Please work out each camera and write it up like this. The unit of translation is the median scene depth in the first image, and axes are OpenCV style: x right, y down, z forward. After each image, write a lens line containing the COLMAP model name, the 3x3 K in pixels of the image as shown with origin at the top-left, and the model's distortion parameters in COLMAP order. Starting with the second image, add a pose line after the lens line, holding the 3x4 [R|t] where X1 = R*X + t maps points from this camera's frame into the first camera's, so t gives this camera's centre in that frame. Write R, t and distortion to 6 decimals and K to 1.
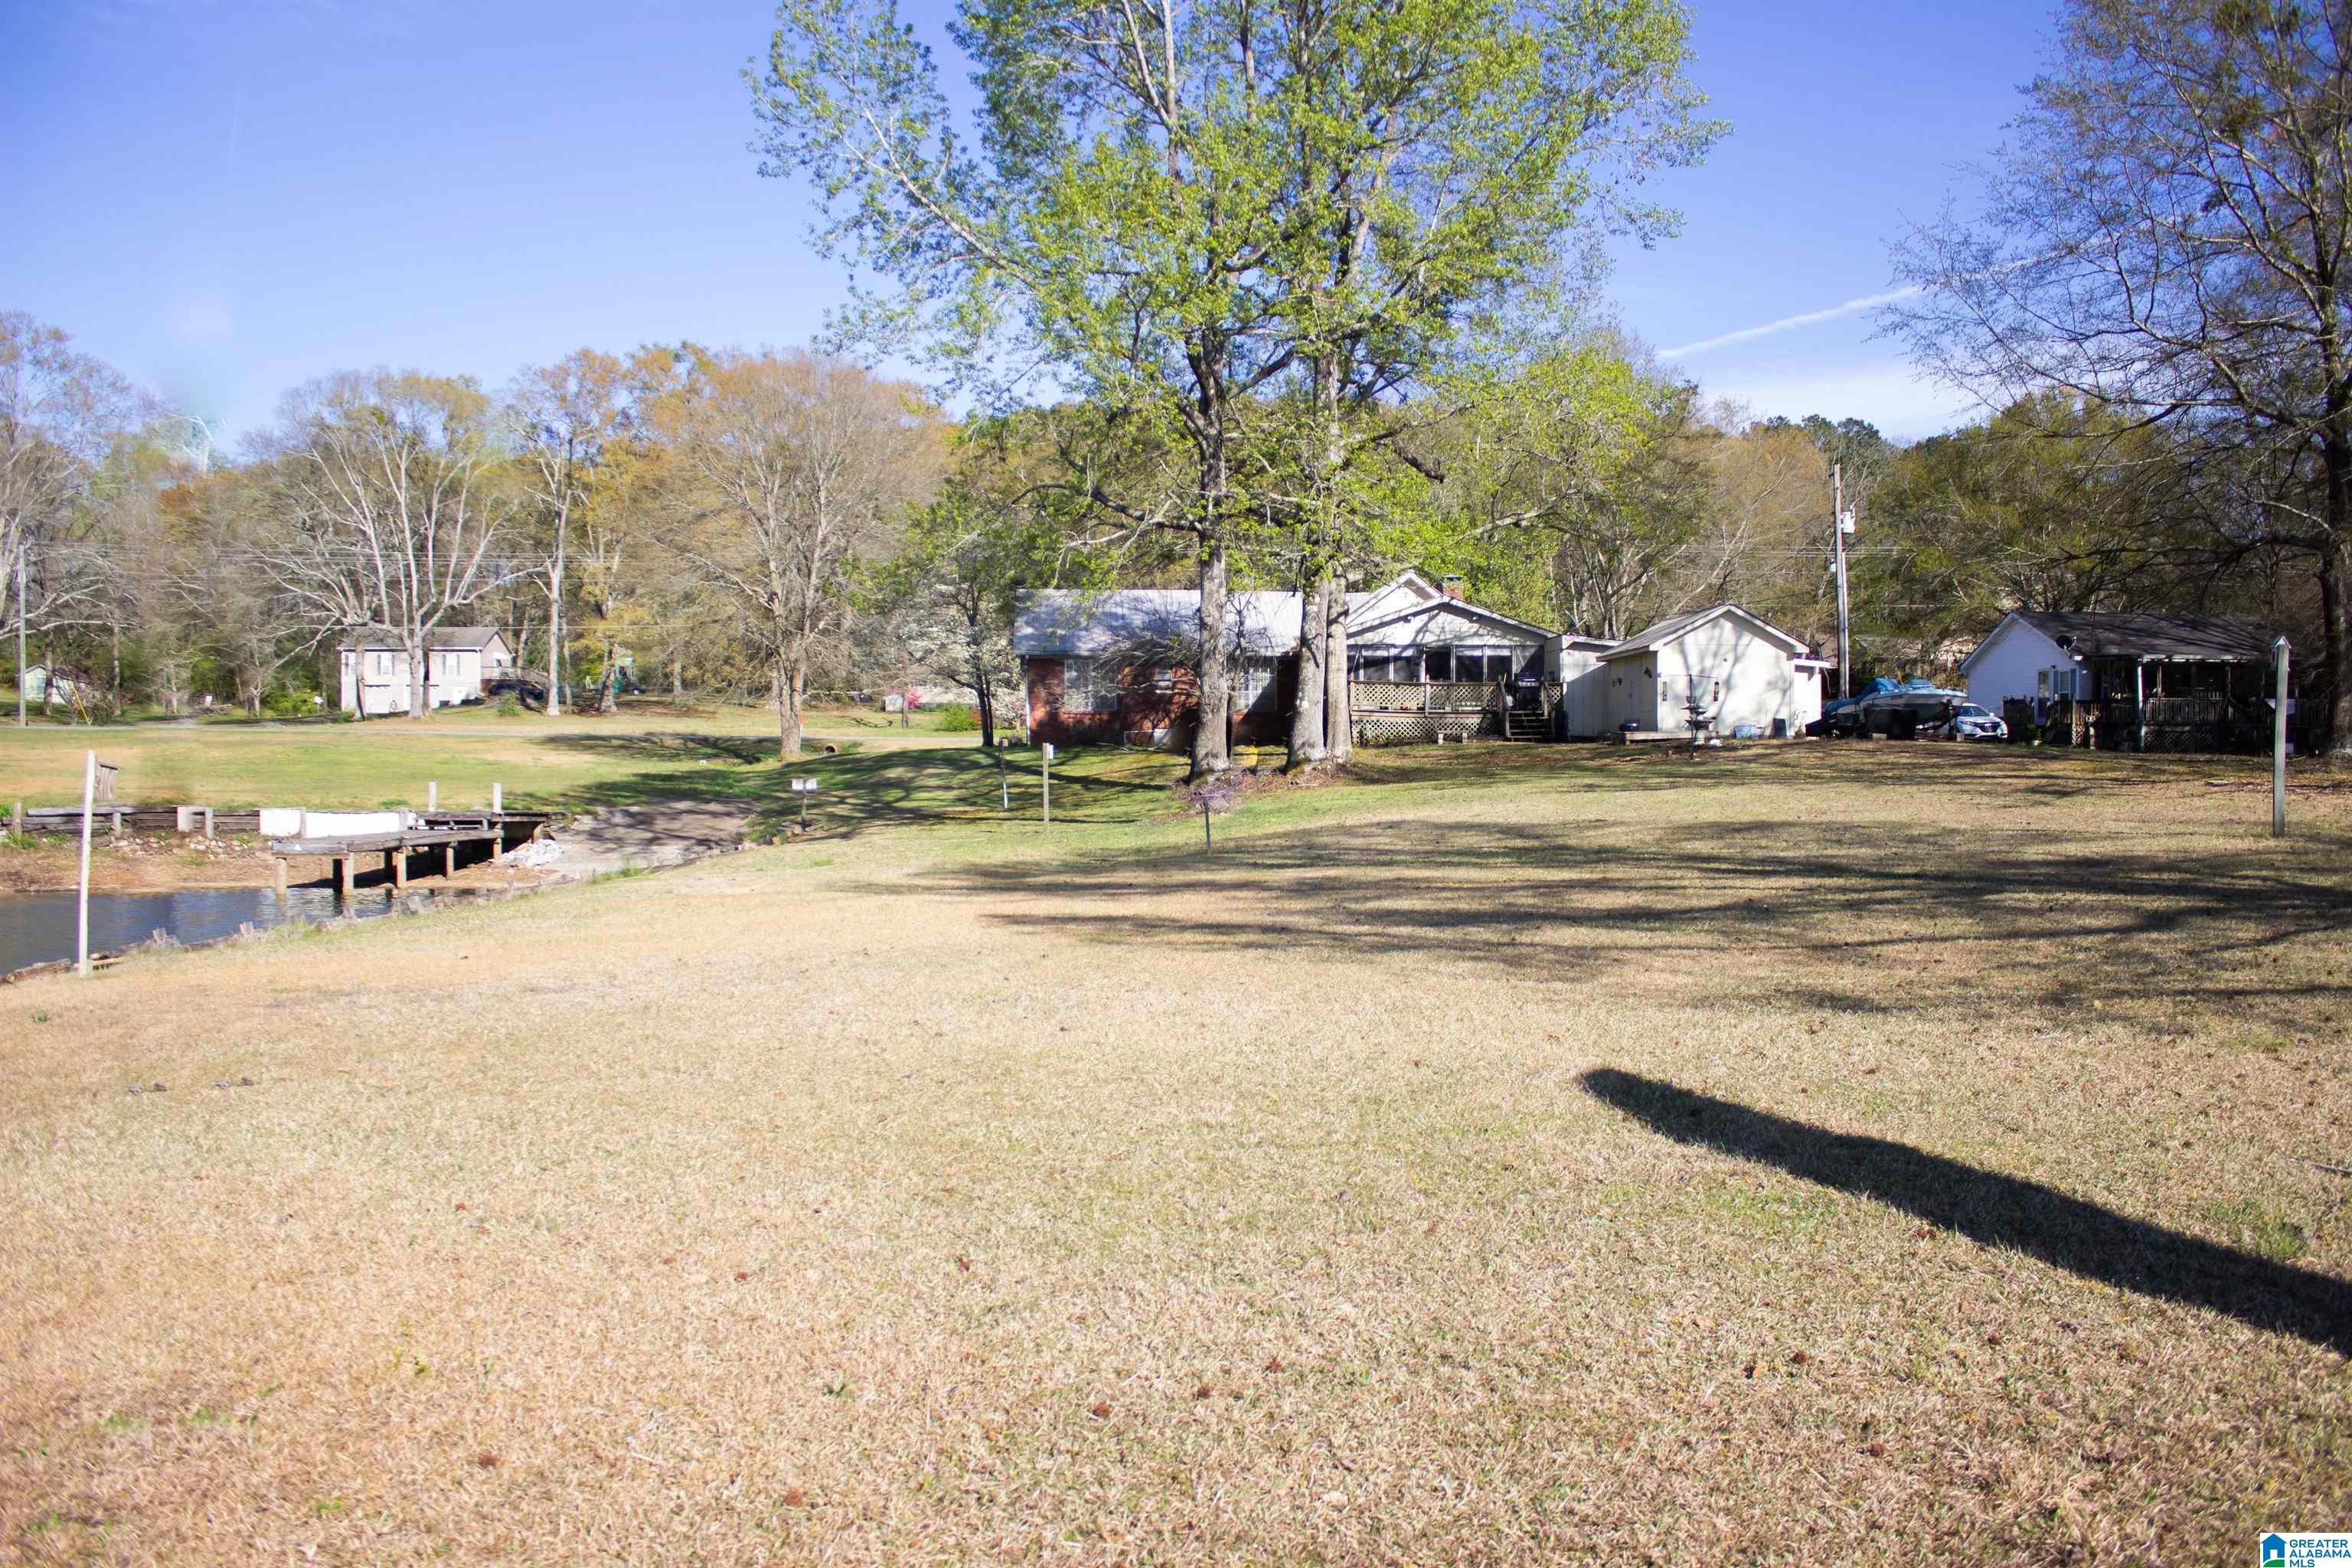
lens RADIAL K [[1988.7, 0, 1176.0], [0, 1988.7, 781.6], [0, 0, 1]] dist [-0.085913, 0.017511]
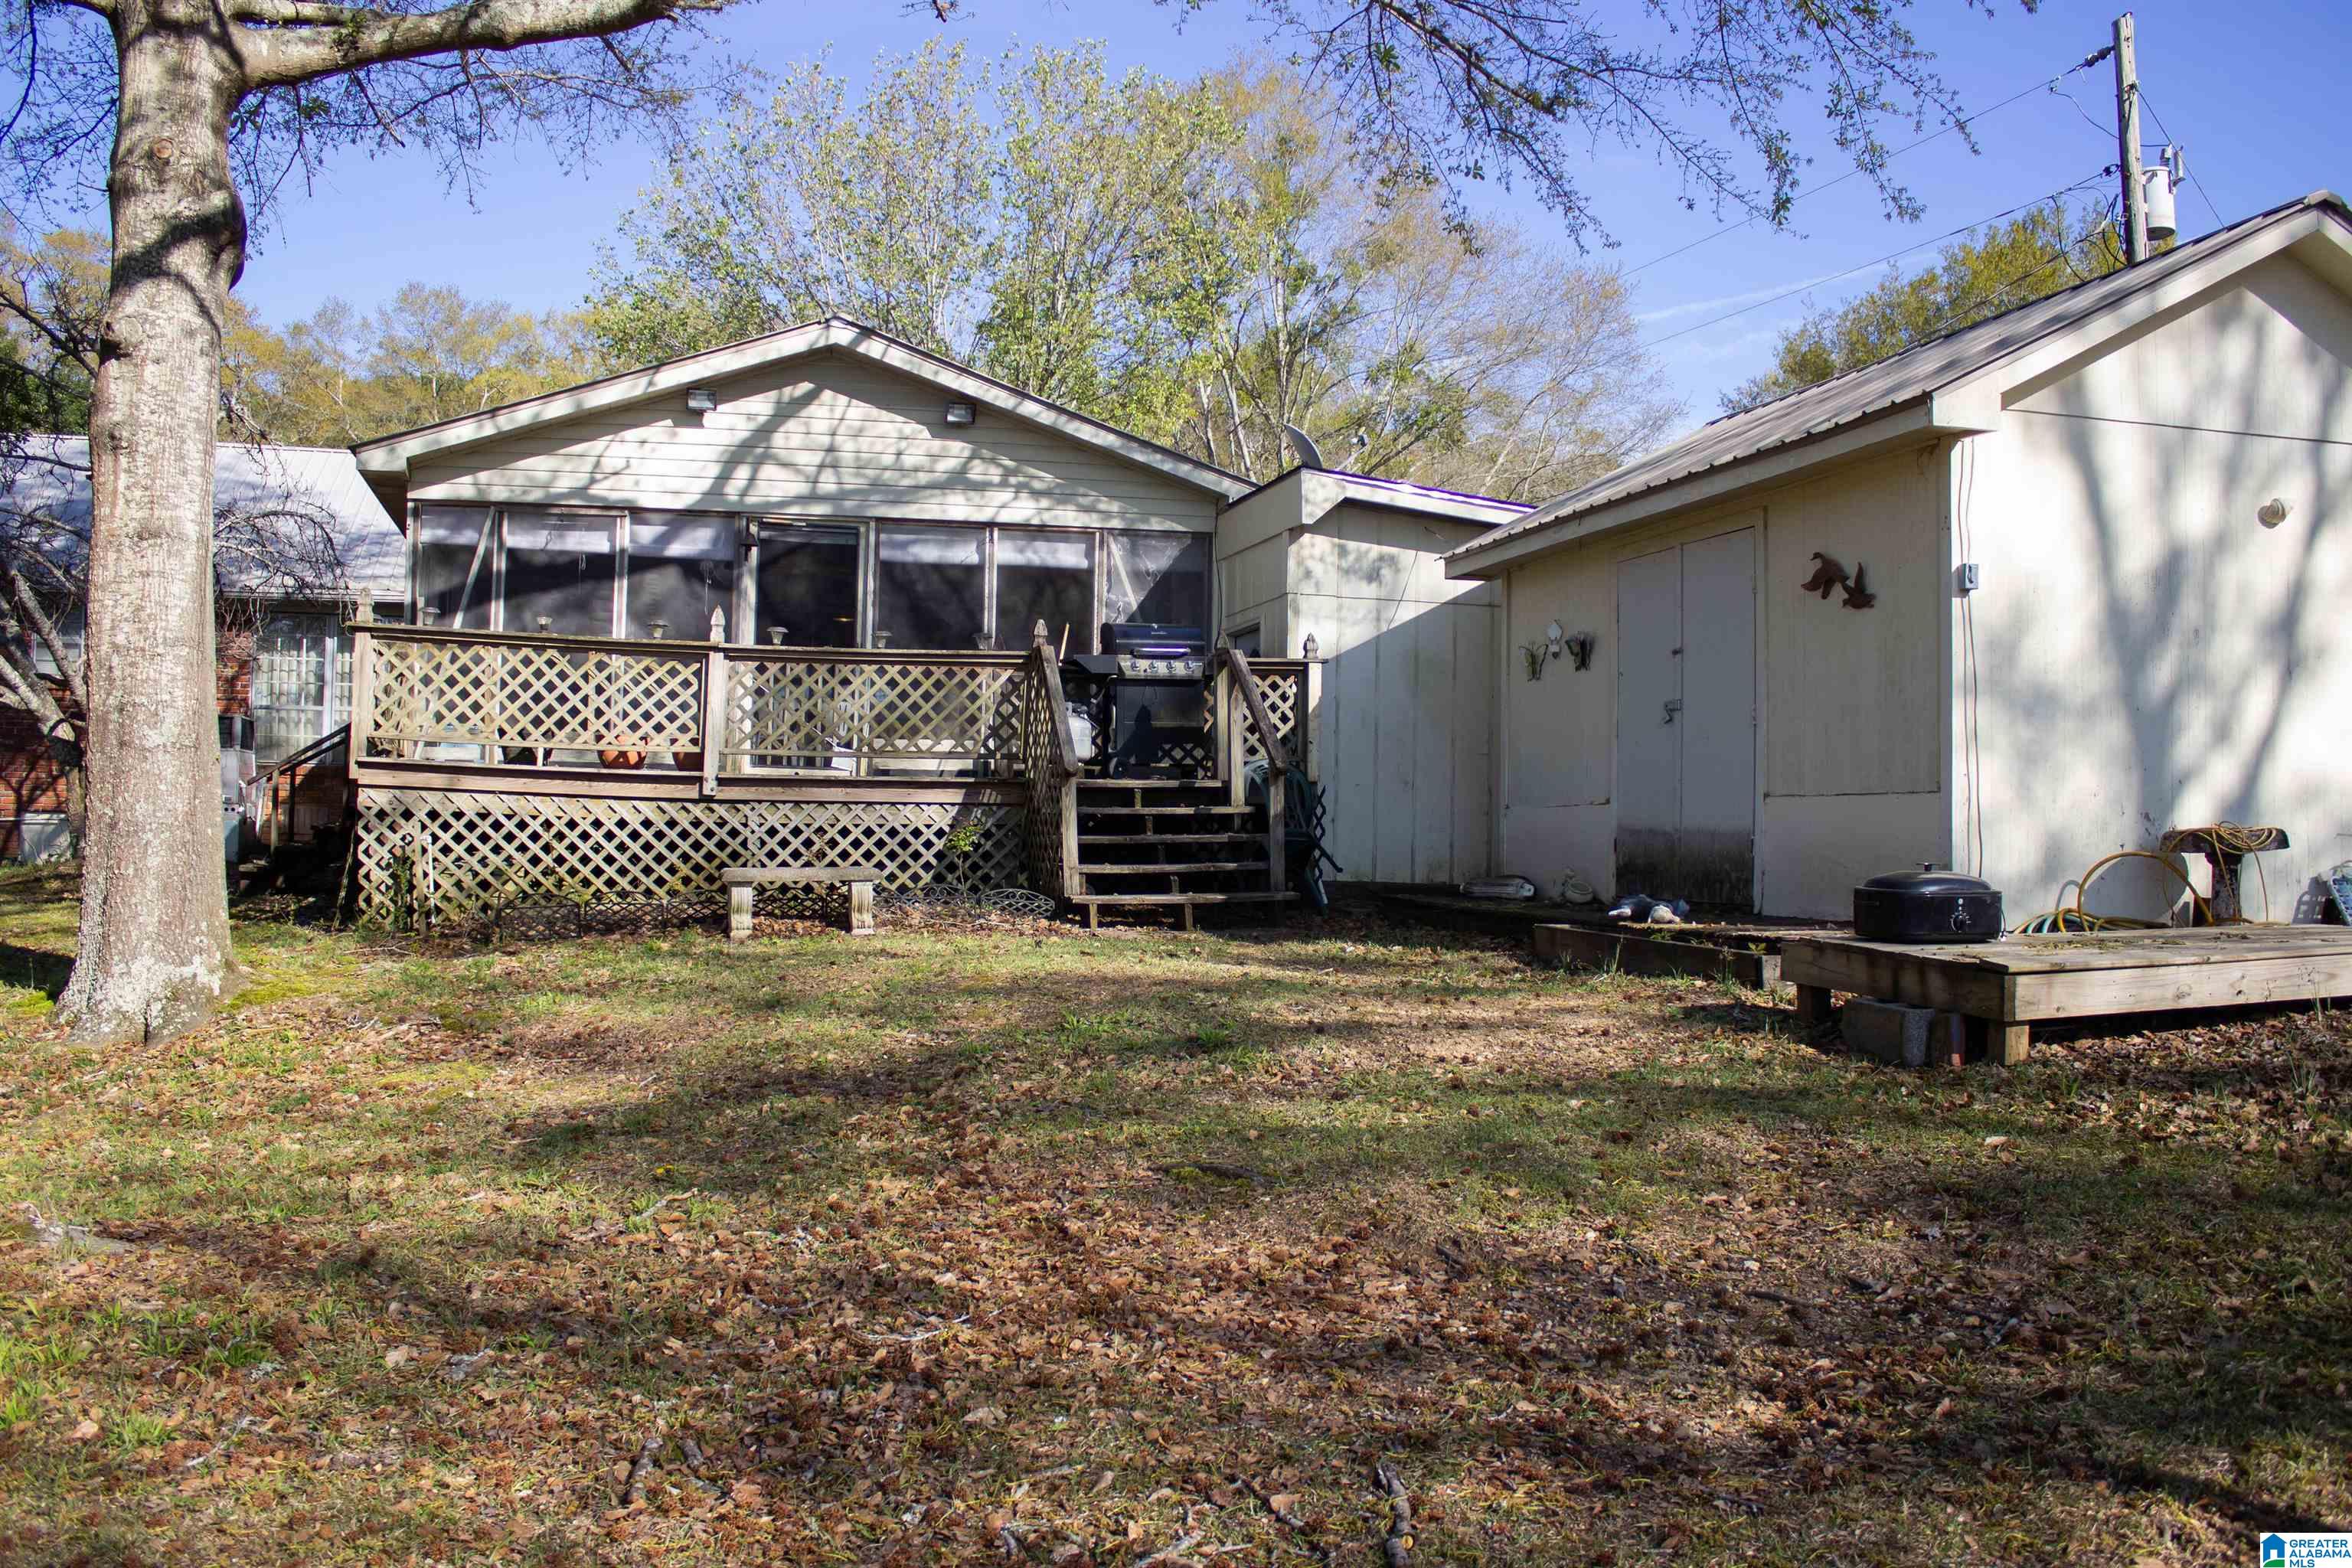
lens RADIAL K [[1988.7, 0, 1178.4], [0, 1988.7, 782.5], [0, 0, 1]] dist [-0.085913, 0.017511]
pose [[0.977029, 0.018588, 0.212294, 0.125904], [-0.010854, 0.999236, -0.037536, -0.025470], [-0.212829, 0.034370, 0.976485, 0.746800]]
